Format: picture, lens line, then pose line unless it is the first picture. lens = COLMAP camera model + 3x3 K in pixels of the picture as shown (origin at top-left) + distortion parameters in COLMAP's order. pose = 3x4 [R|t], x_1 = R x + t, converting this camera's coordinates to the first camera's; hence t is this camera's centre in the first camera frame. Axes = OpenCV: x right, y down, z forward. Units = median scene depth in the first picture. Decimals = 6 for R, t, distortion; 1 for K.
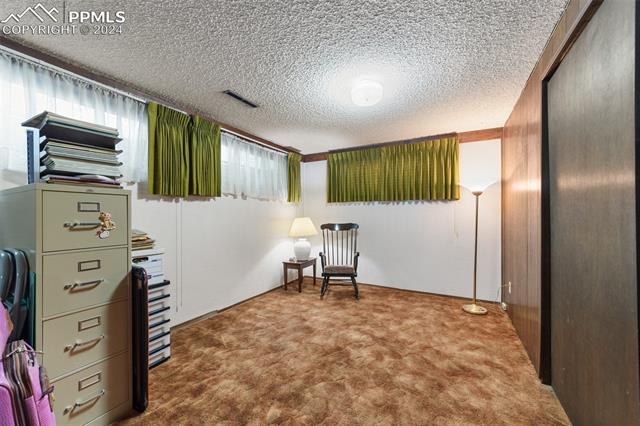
lens RADIAL K [[246.9, 0, 319.1], [0, 246.9, 217.1], [0, 0, 1]] dist [-0.008575, 0.002458]
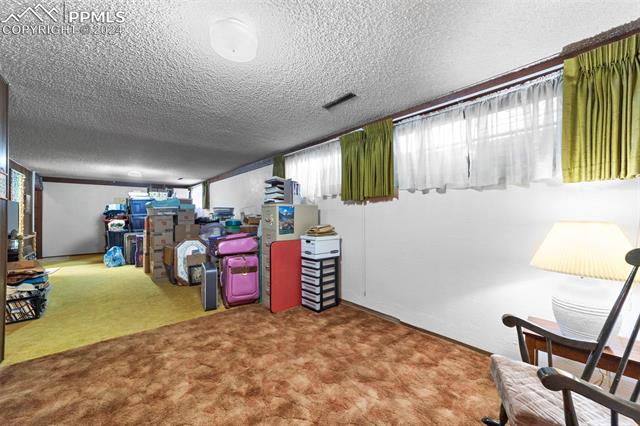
lens RADIAL K [[246.9, 0, 321.7], [0, 246.9, 213.4], [0, 0, 1]] dist [-0.008575, 0.002458]
pose [[-0.323939, -0.001184, -0.946077, 0.462475], [0.000366, 0.999999, -0.001377, -0.011419], [0.946078, -0.000792, -0.323939, 0.876220]]
